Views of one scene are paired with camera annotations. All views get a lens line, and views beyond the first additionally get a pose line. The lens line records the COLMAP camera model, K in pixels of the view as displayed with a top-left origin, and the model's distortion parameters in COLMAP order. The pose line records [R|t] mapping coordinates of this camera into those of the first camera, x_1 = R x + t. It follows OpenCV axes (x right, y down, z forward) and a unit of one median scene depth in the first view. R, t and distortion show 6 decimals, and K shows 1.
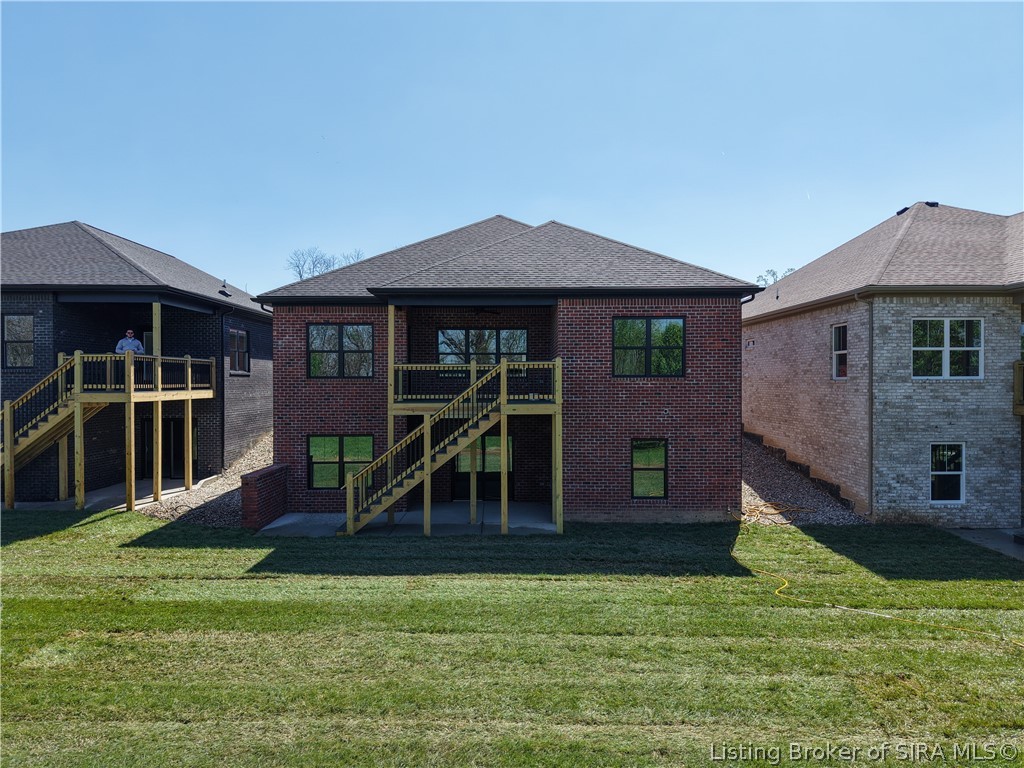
lens RADIAL K [[691.5, 0, 512.0], [0, 691.5, 384.0], [0, 0, 1]] dist [0.021243, -0.004022]
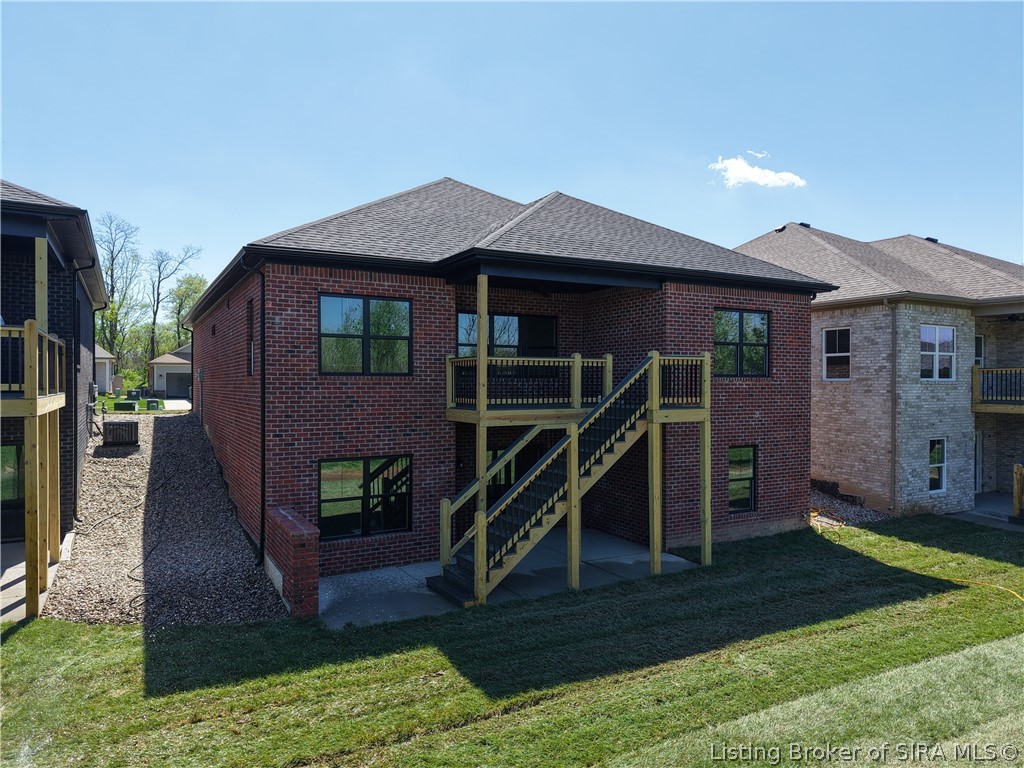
lens RADIAL K [[691.5, 0, 512.0], [0, 691.5, 384.0], [0, 0, 1]] dist [0.021243, -0.004022]
pose [[0.872101, 0.002755, 0.489319, -0.509650], [-0.001550, 0.999995, -0.002867, 0.002288], [-0.489324, 0.001742, 0.872100, 0.362986]]
